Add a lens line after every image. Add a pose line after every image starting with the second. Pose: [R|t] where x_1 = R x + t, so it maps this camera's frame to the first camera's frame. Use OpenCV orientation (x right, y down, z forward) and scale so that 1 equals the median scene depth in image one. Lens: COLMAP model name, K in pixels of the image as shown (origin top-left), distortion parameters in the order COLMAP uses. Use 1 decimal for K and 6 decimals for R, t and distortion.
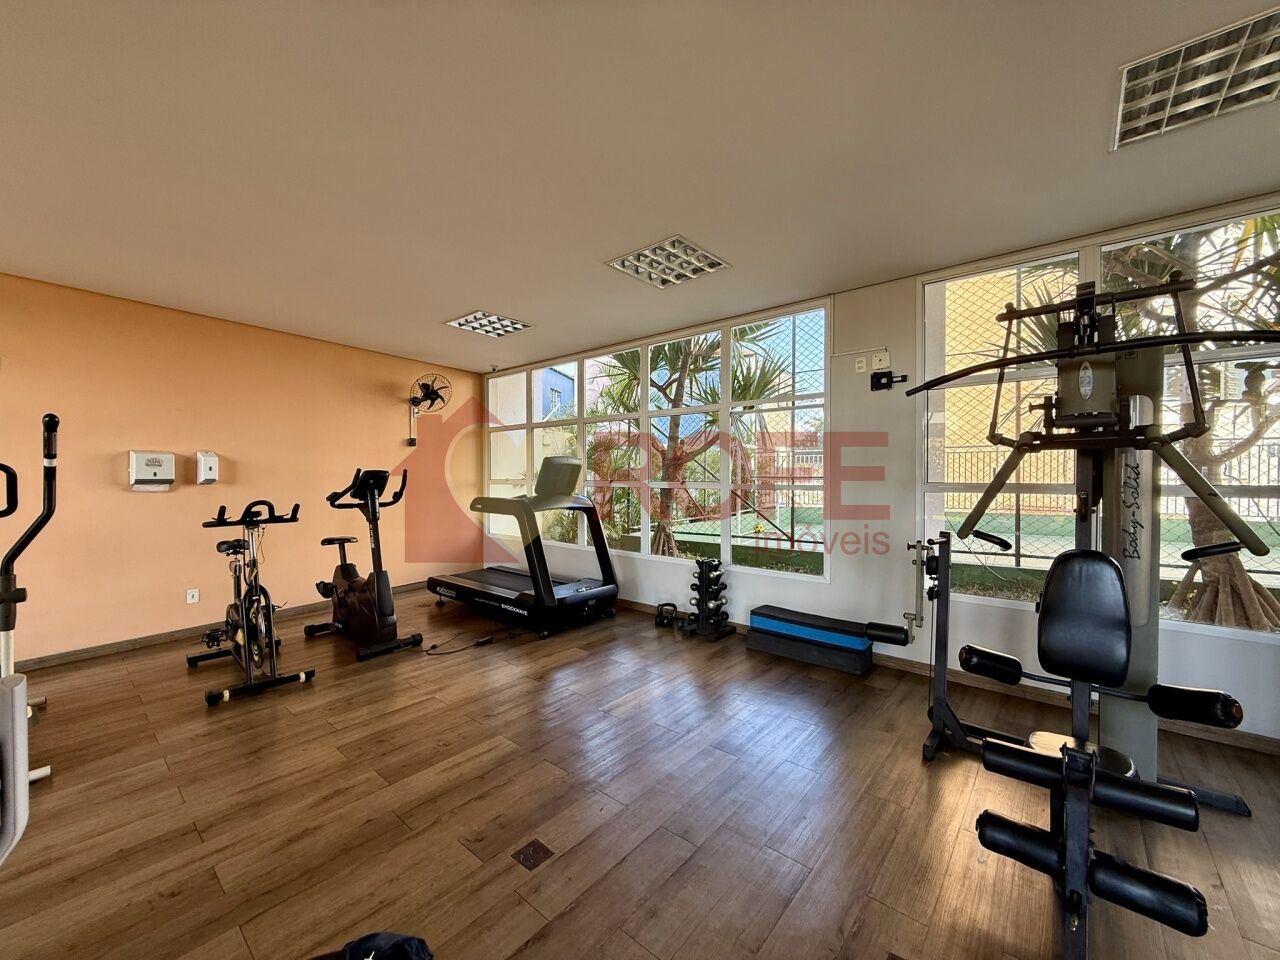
lens RADIAL K [[508.2, 0, 638.3], [0, 508.2, 485.0], [0, 0, 1]] dist [-0.000337, 0.000331]
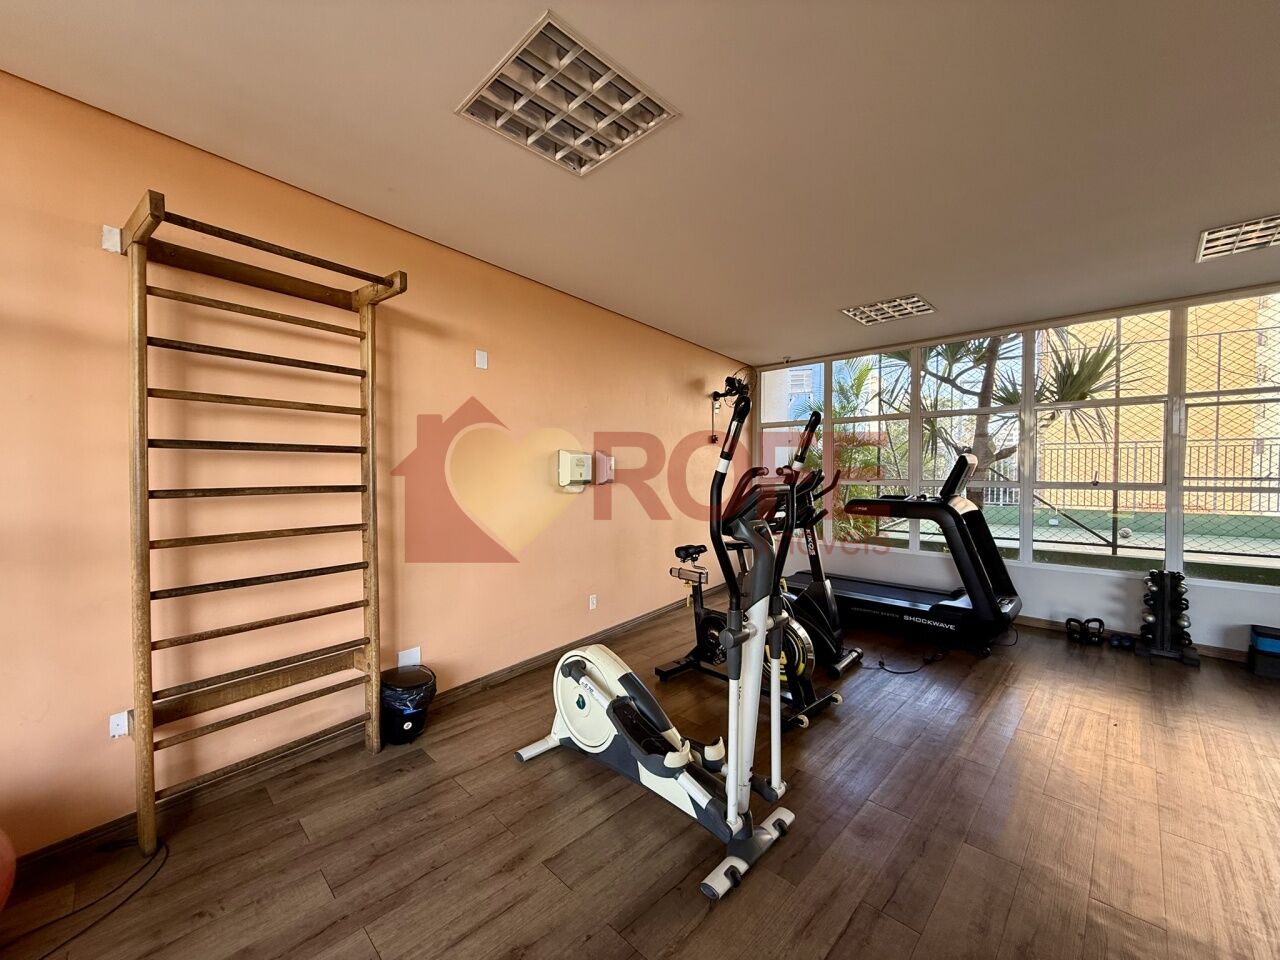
lens RADIAL K [[508.2, 0, 640.5], [0, 508.2, 472.8], [0, 0, 1]] dist [-0.000337, 0.000331]
pose [[0.998133, 0.004607, -0.060899, -0.529976], [-0.005090, 0.999957, -0.007777, -0.012412], [0.060860, 0.008073, 0.998114, 0.034094]]
